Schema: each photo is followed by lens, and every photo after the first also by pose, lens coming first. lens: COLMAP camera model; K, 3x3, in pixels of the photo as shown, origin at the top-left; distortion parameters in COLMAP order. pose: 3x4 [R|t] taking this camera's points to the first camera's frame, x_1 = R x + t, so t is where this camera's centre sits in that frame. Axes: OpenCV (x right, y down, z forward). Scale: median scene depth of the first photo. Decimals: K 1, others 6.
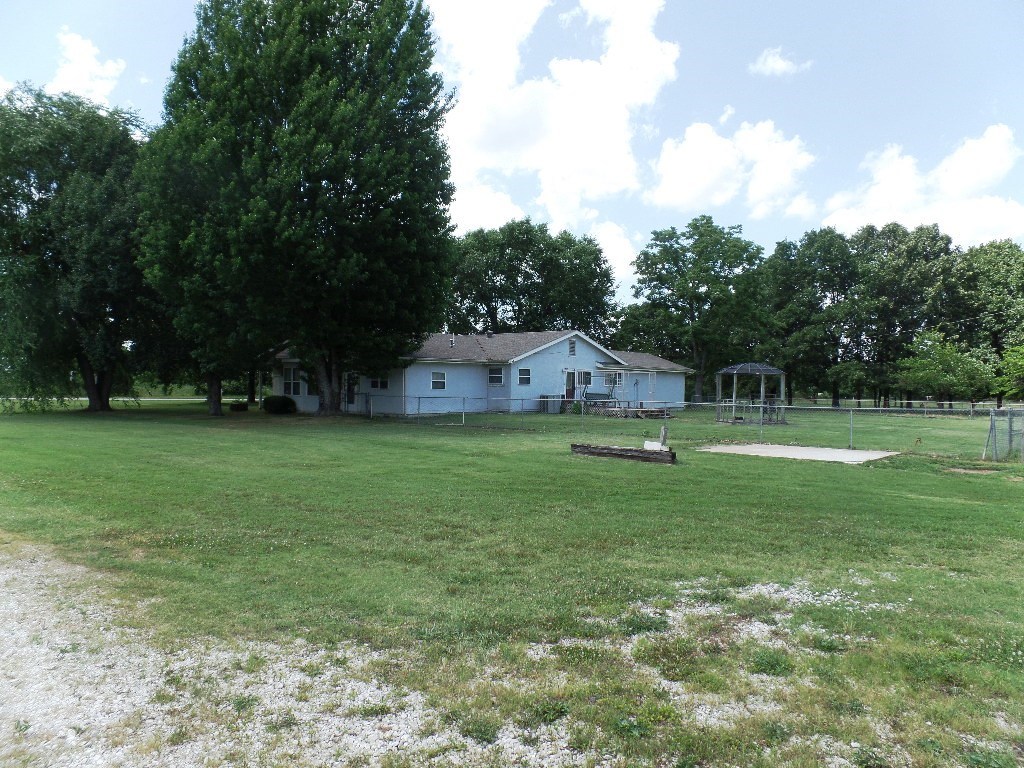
lens RADIAL K [[707.6, 0, 512.0], [0, 707.6, 384.0], [0, 0, 1]] dist [-0.003407, -0.003883]
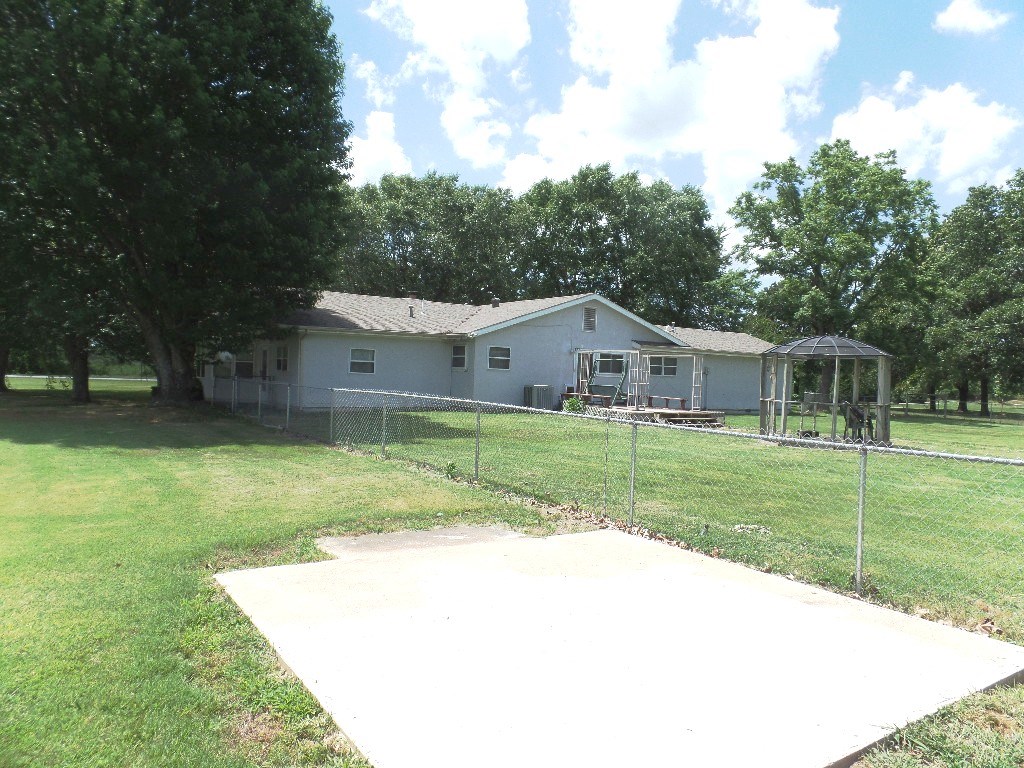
lens RADIAL K [[707.6, 0, 512.0], [0, 707.6, 384.0], [0, 0, 1]] dist [-0.003407, -0.003883]
pose [[0.977735, 0.036178, -0.206703, 0.103897], [-0.032923, 0.999274, 0.019167, 0.000114], [0.207246, -0.011935, 0.978216, 0.234607]]
